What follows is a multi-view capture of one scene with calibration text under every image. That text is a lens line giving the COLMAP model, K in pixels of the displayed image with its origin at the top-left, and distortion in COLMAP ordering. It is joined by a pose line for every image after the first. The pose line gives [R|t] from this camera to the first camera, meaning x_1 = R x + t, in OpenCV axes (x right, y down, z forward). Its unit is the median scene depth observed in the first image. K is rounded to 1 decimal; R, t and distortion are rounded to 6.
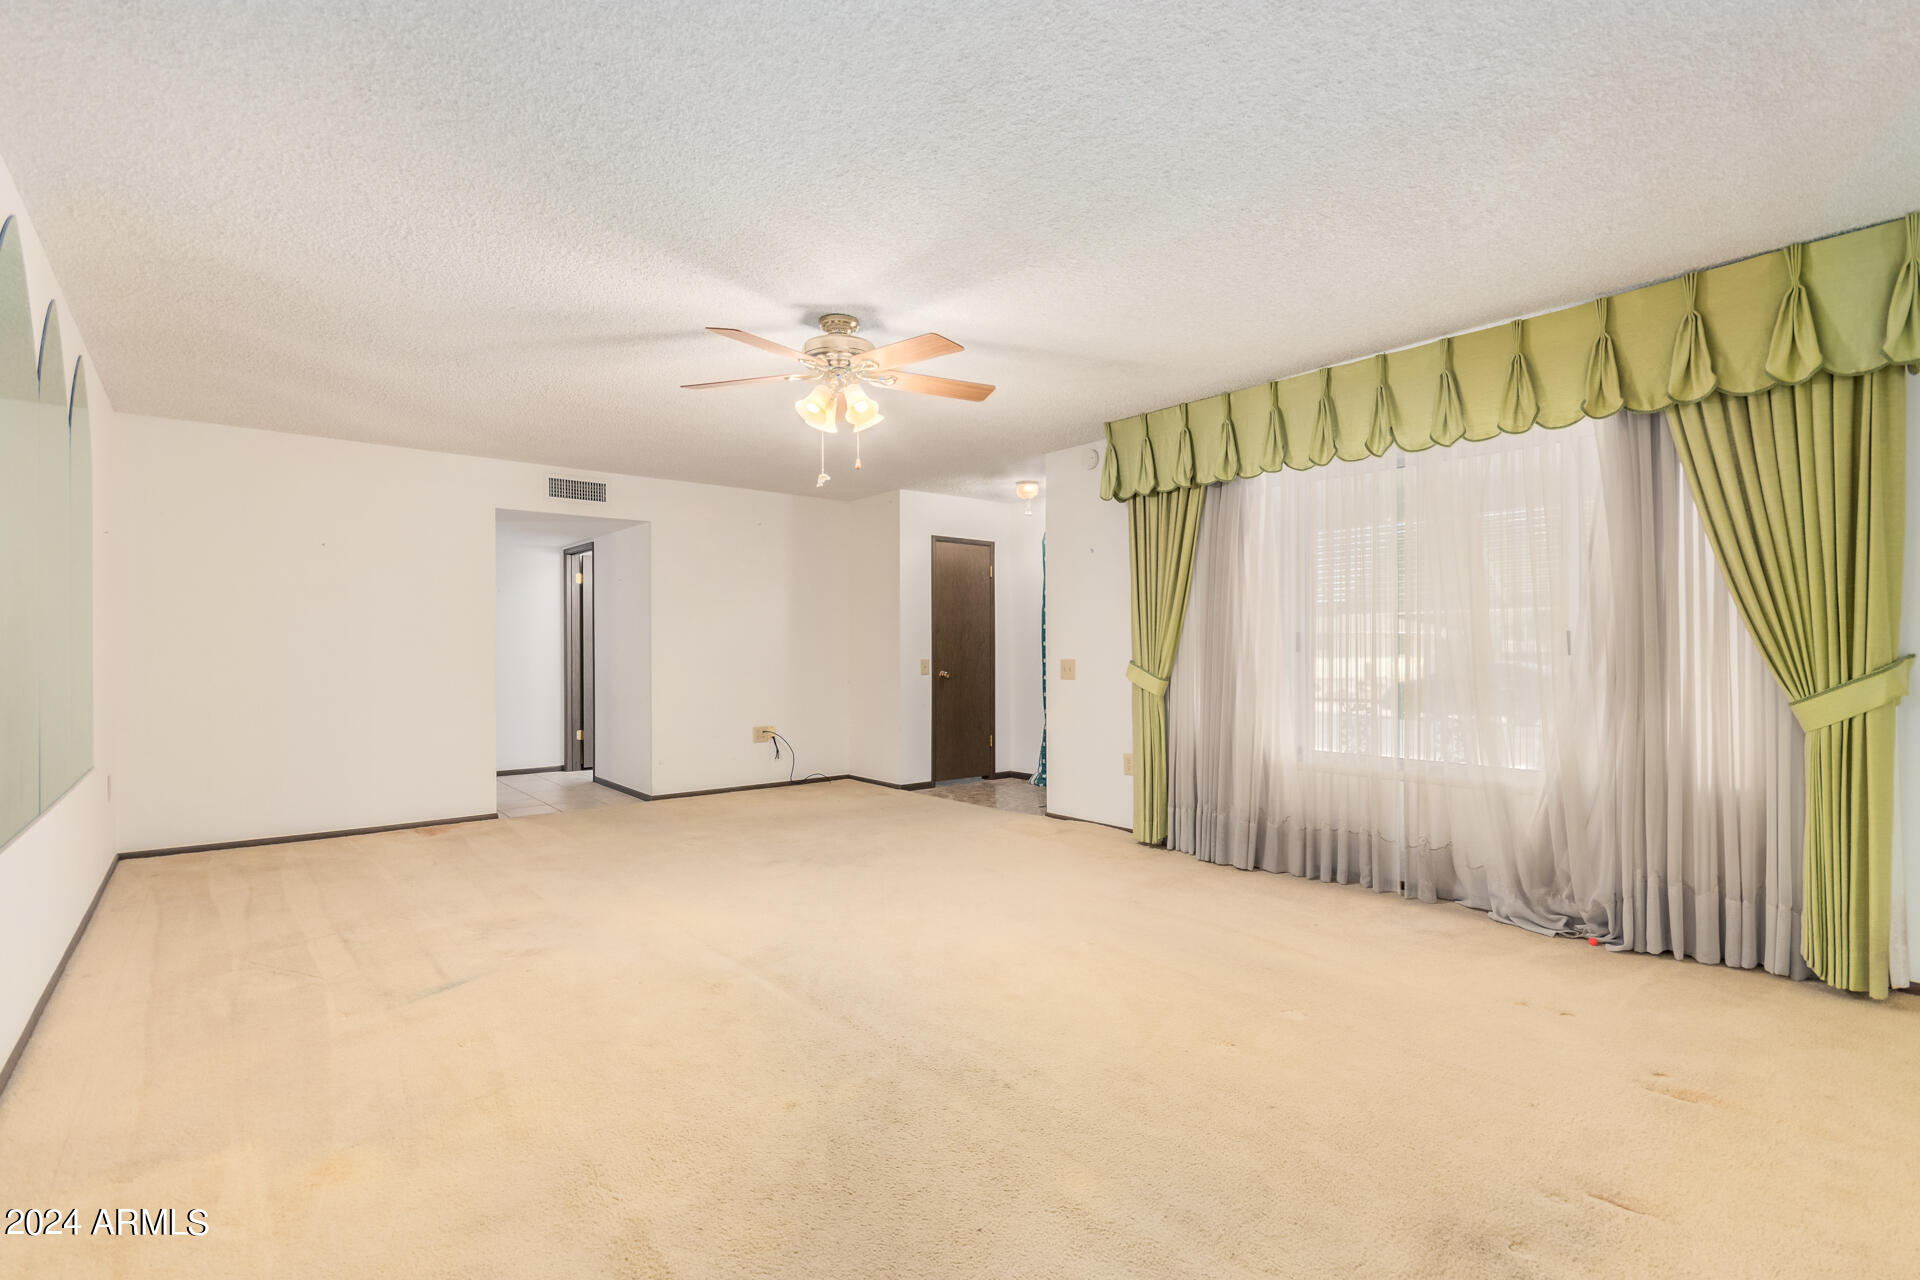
lens RADIAL K [[896.1, 0, 964.6], [0, 896.1, 647.2], [0, 0, 1]] dist [0.003030, 0.000236]
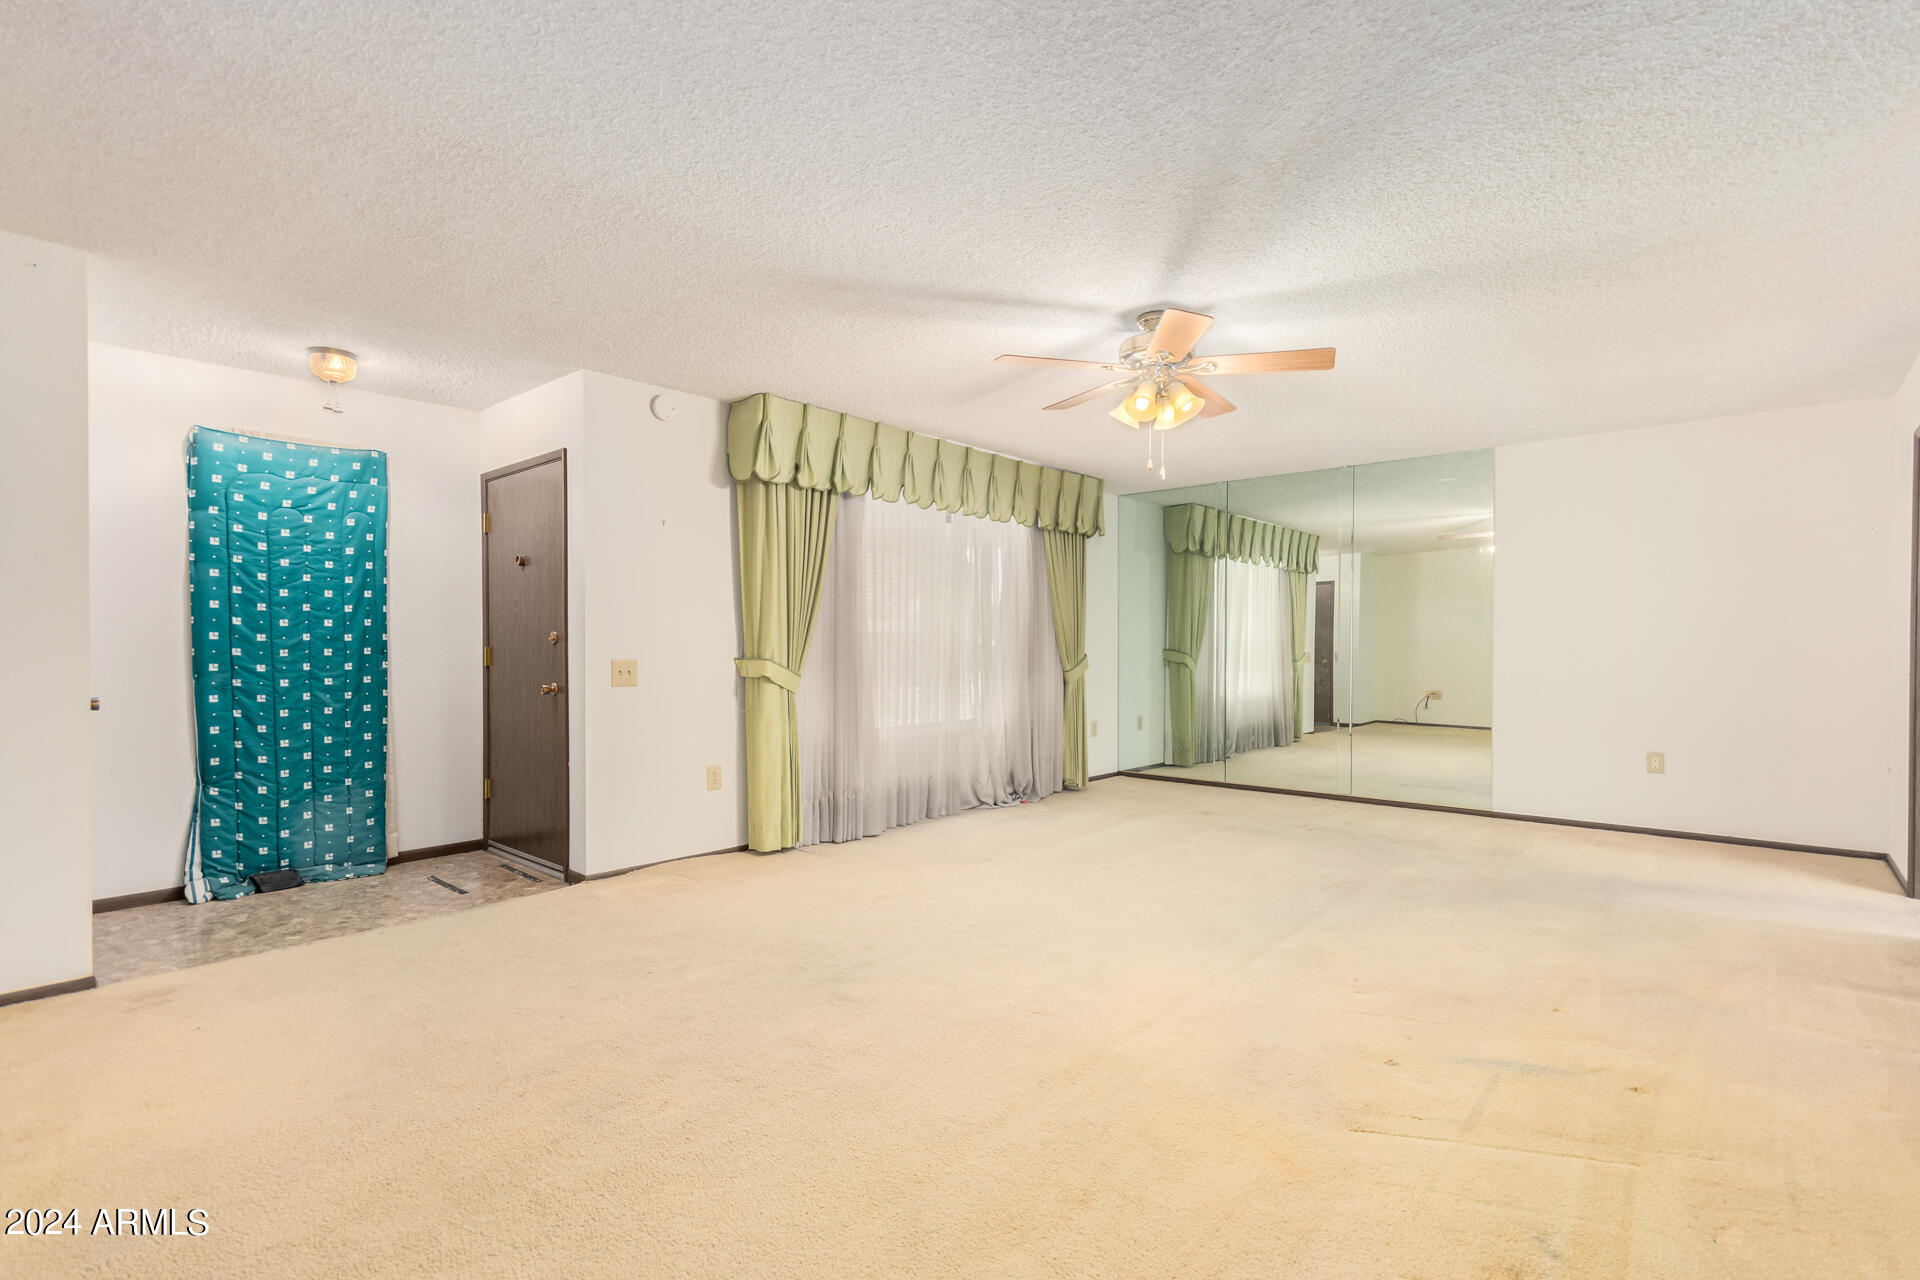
lens RADIAL K [[896.1, 0, 964.6], [0, 896.1, 647.2], [0, 0, 1]] dist [0.003030, 0.000236]
pose [[-0.128011, -0.002202, 0.991770, -0.942474], [-0.002417, 0.999995, 0.001909, 0.000731], [-0.991770, -0.002153, -0.128016, 1.122280]]
